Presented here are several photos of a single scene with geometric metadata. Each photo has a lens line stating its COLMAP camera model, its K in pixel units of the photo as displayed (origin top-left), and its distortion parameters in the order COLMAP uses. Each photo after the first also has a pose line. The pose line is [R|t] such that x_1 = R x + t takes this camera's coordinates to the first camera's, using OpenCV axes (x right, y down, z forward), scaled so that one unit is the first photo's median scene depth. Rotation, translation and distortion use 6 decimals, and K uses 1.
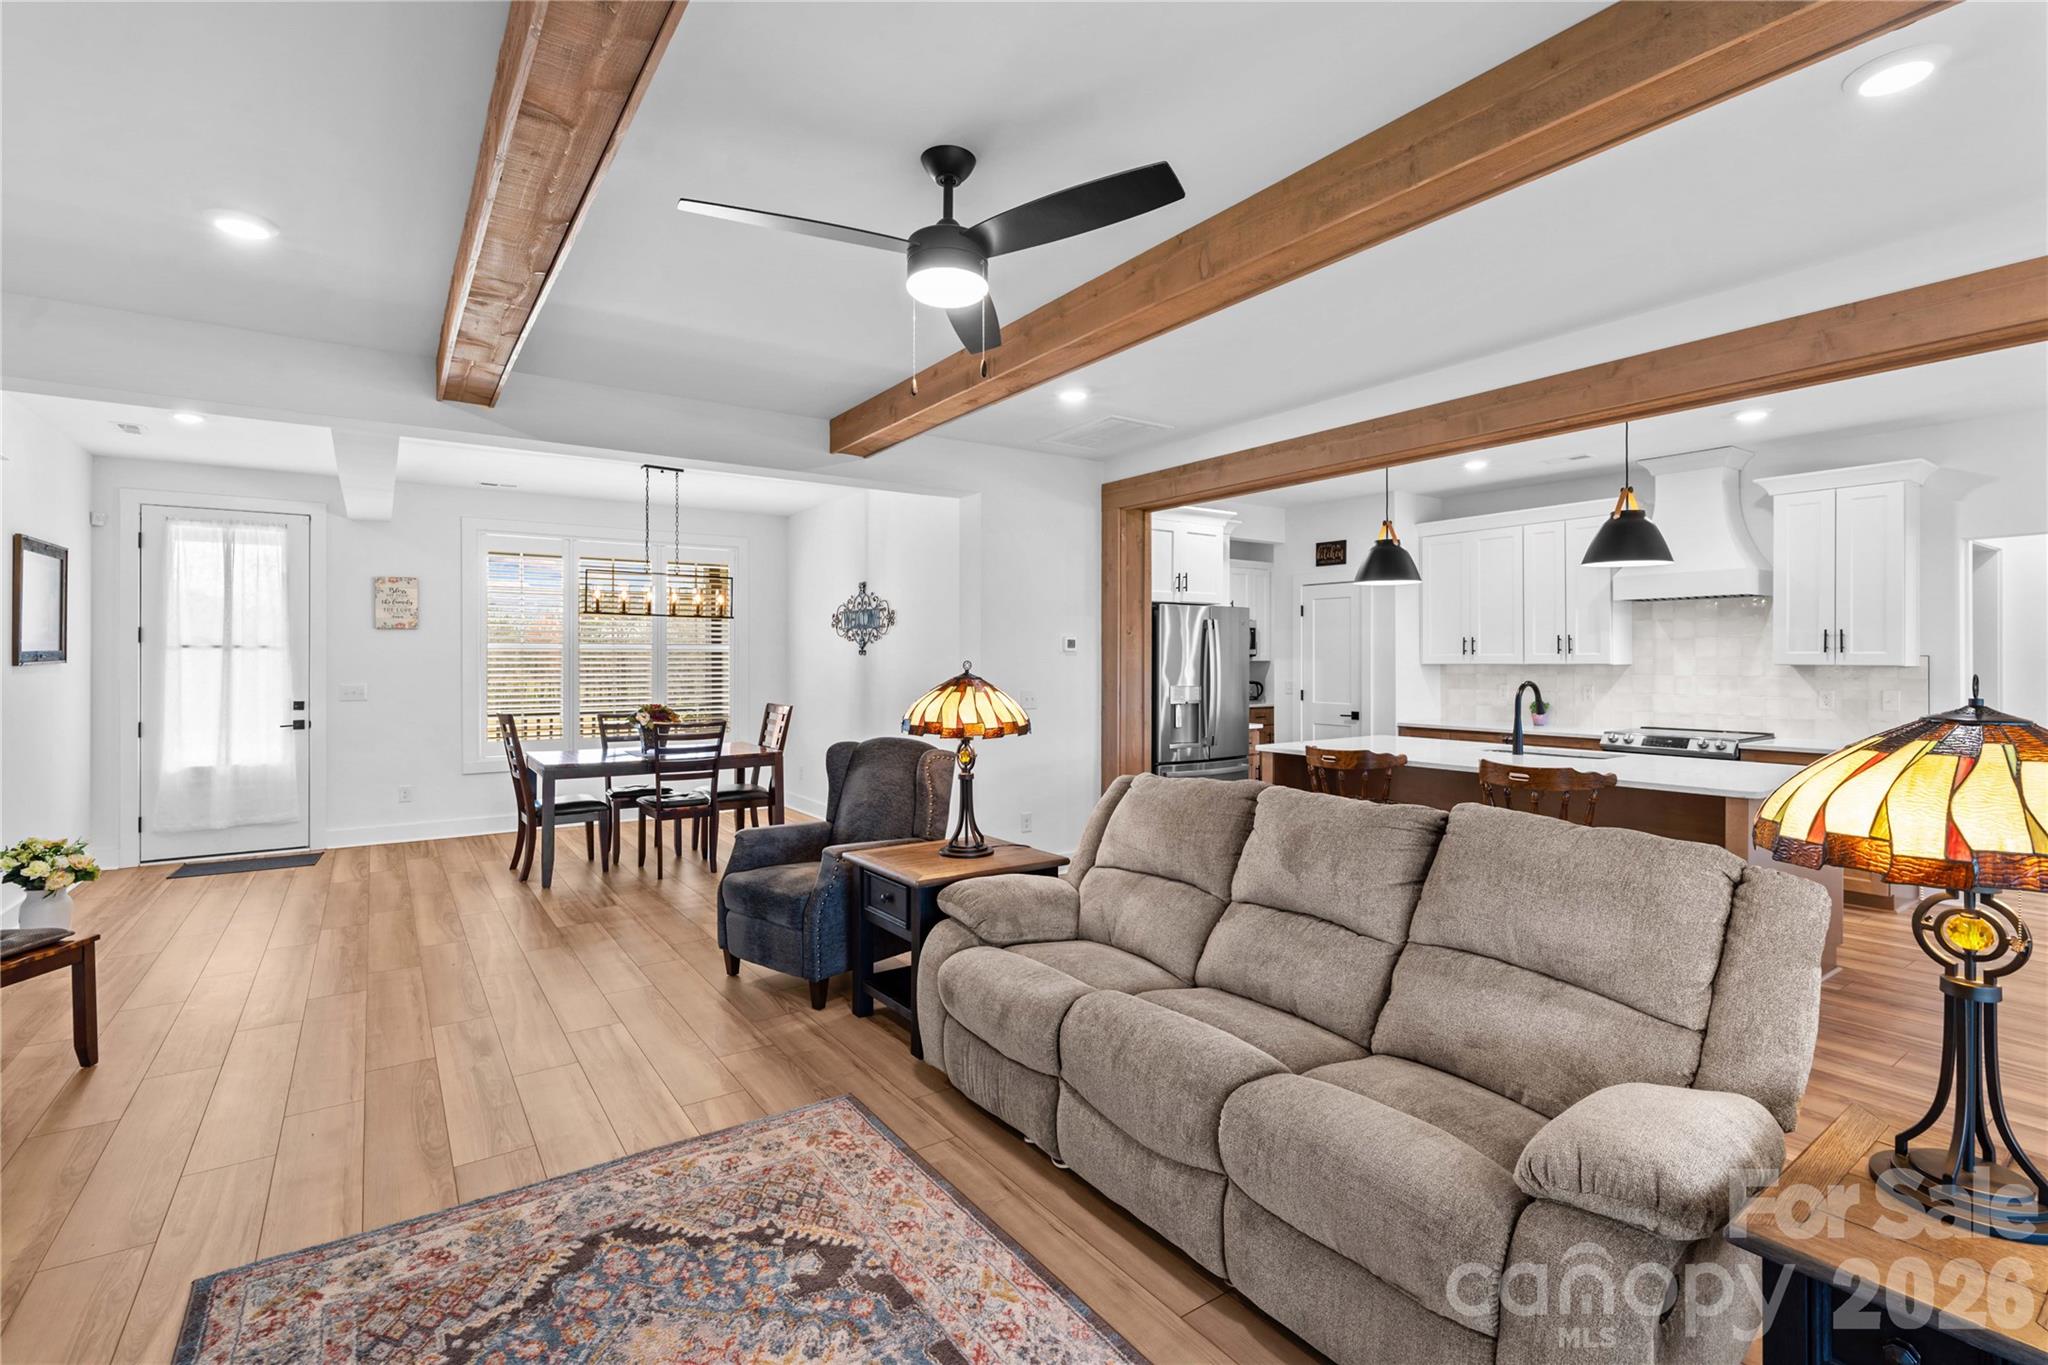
lens RADIAL K [[955.7, 0, 1047.0], [0, 955.7, 662.8], [0, 0, 1]] dist [-0.003065, 0.000942]
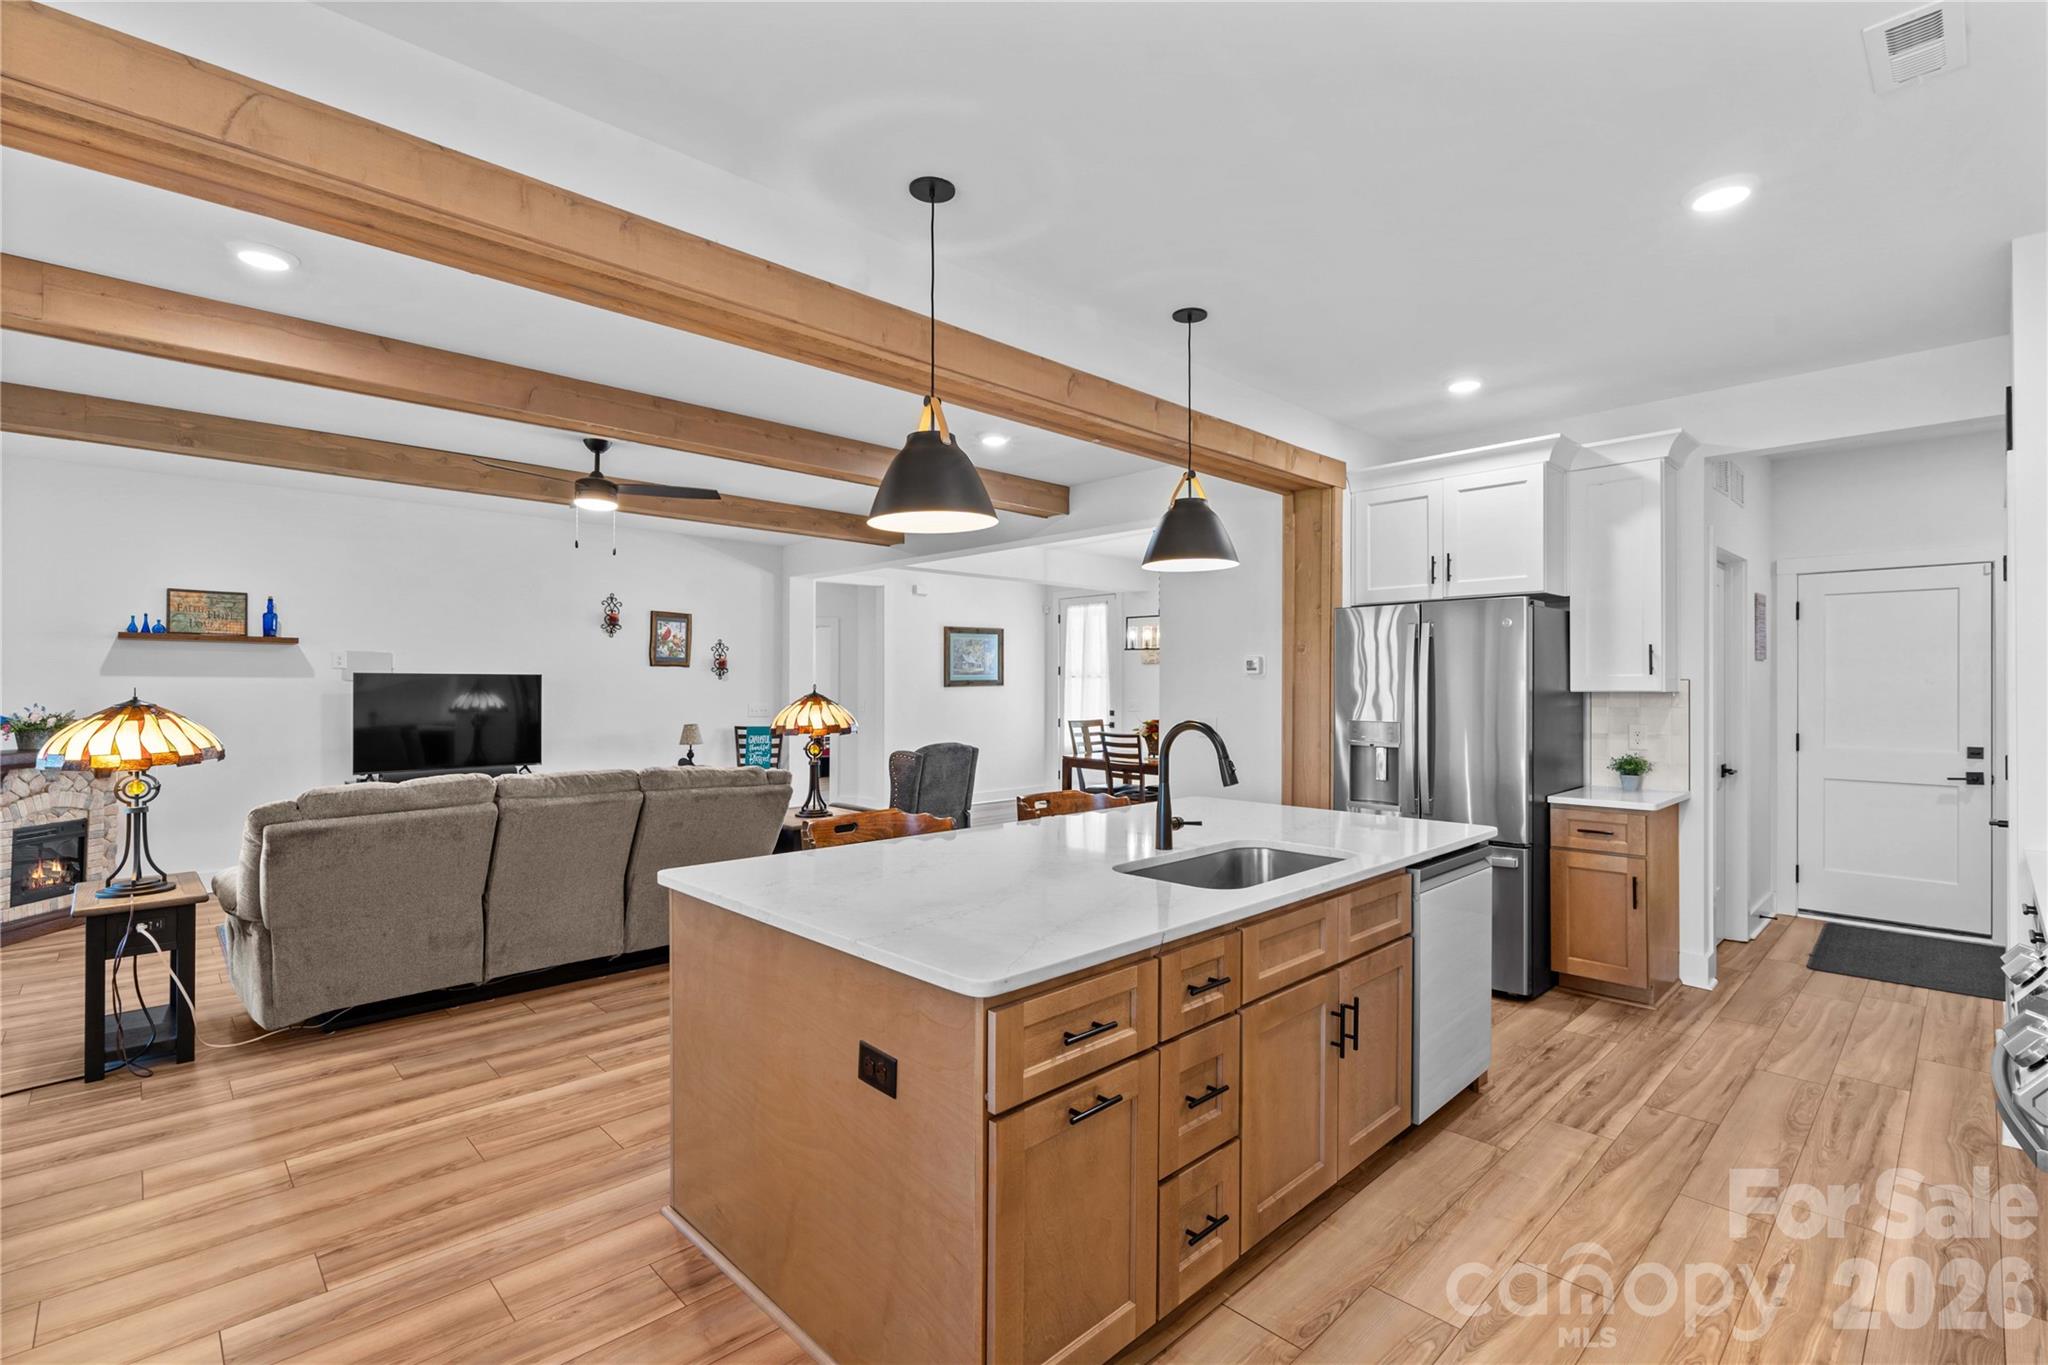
lens RADIAL K [[952.7, 0, 993.0], [0, 952.7, 681.3], [0, 0, 1]] dist [0.002553, -0.000160]
pose [[0.111850, -0.003924, -0.993717, 0.877948], [-0.004322, 0.999981, -0.004435, -0.000527], [0.993716, 0.004790, 0.111830, 0.694566]]
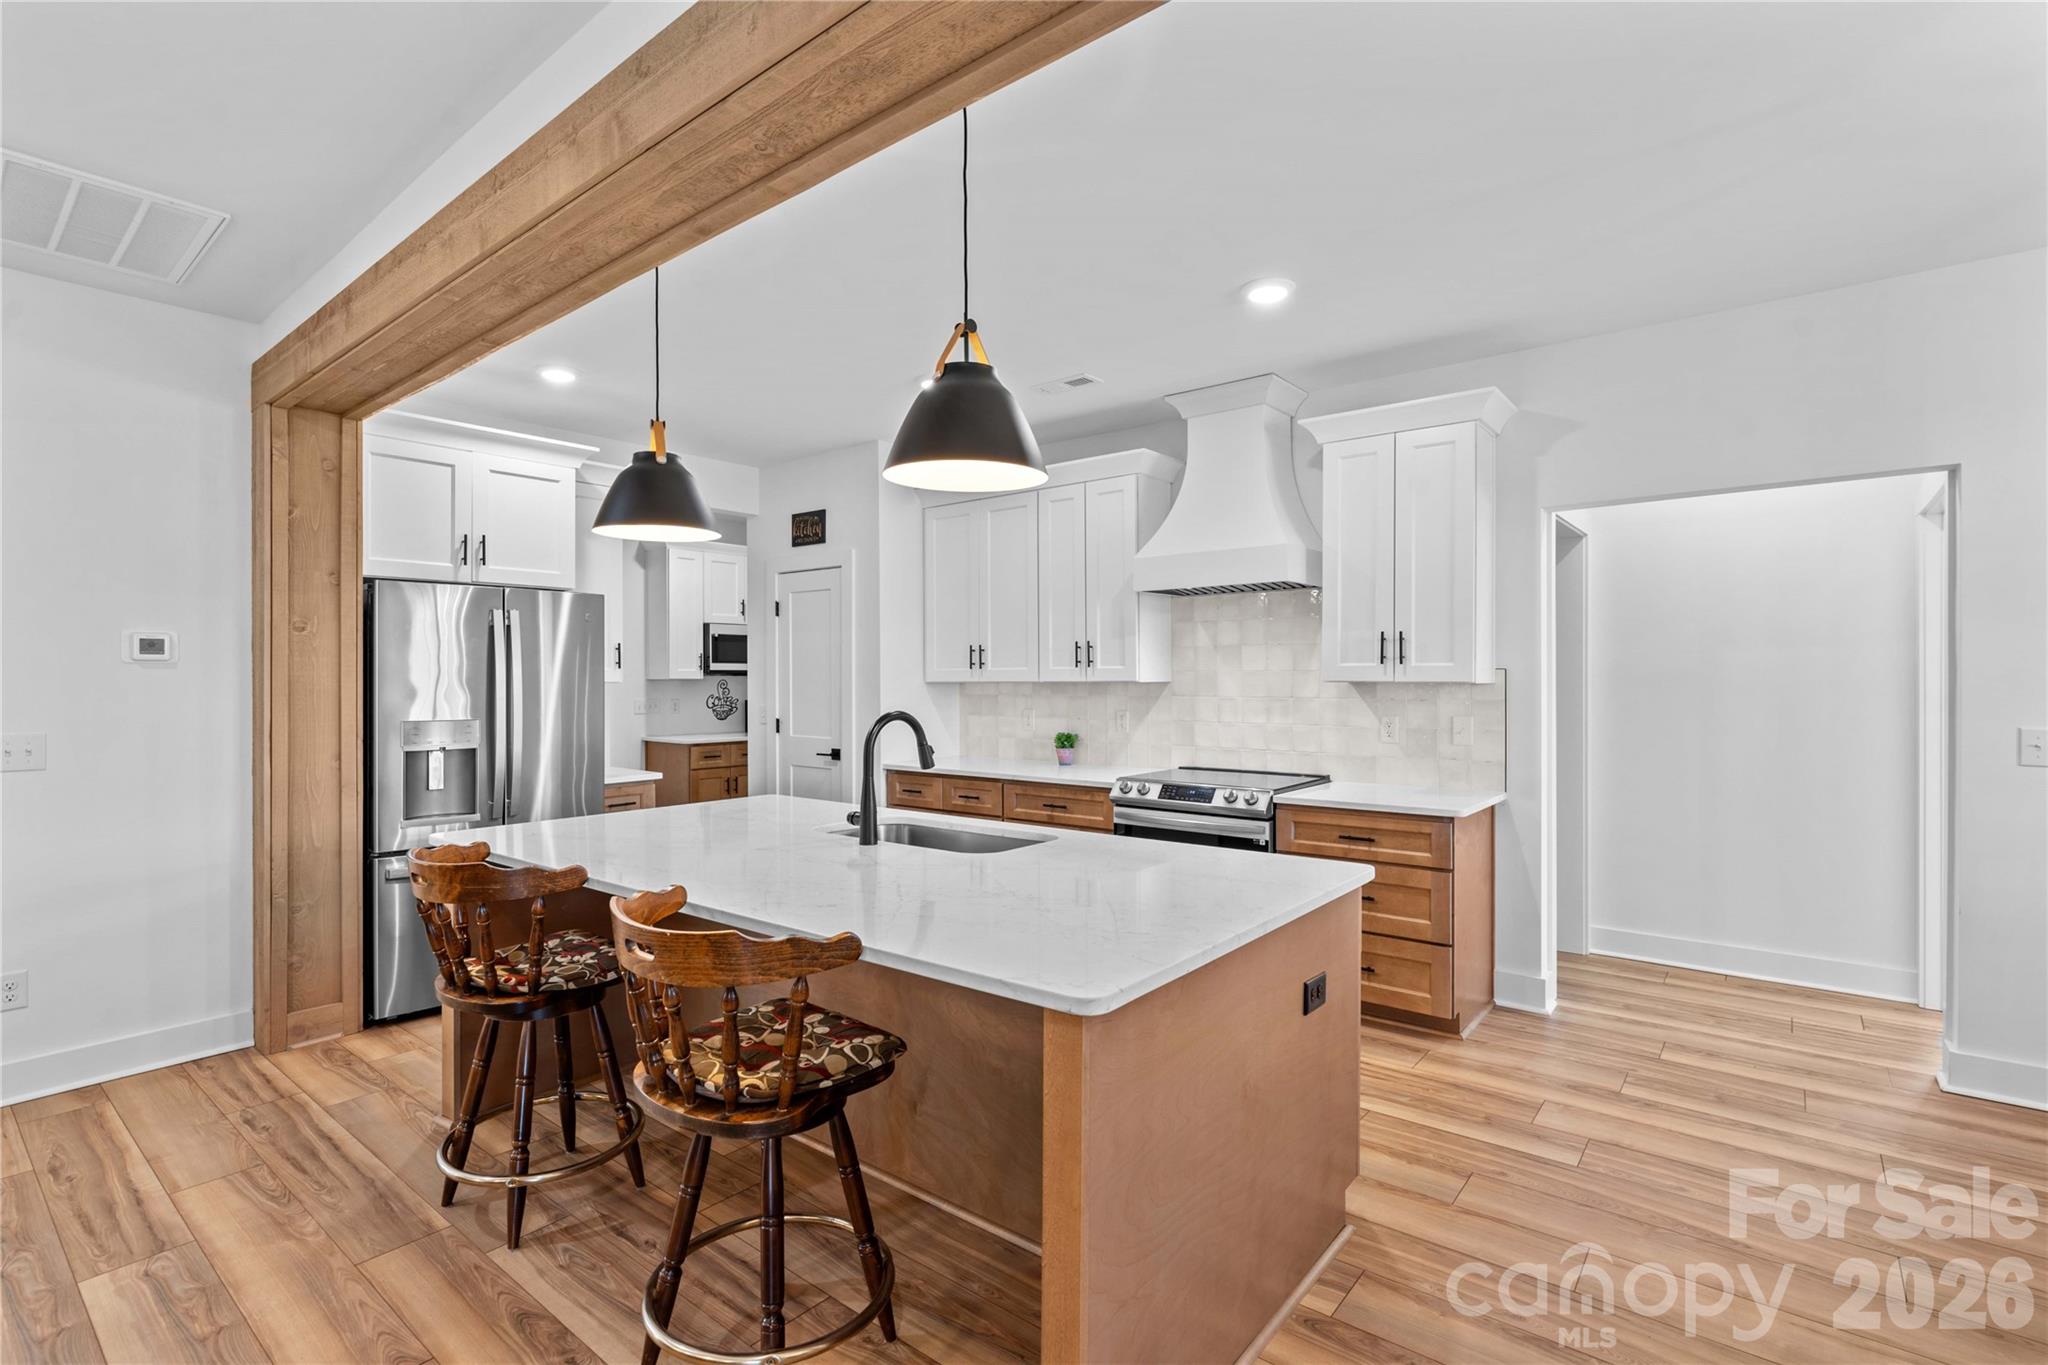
lens RADIAL K [[952.7, 0, 993.0], [0, 952.7, 681.3], [0, 0, 1]] dist [0.002553, -0.000160]
pose [[0.972744, -0.002684, 0.231867, 0.345747], [0.002919, 0.999996, -0.000673, 0.001717], [-0.231864, 0.001331, 0.972747, 0.353879]]
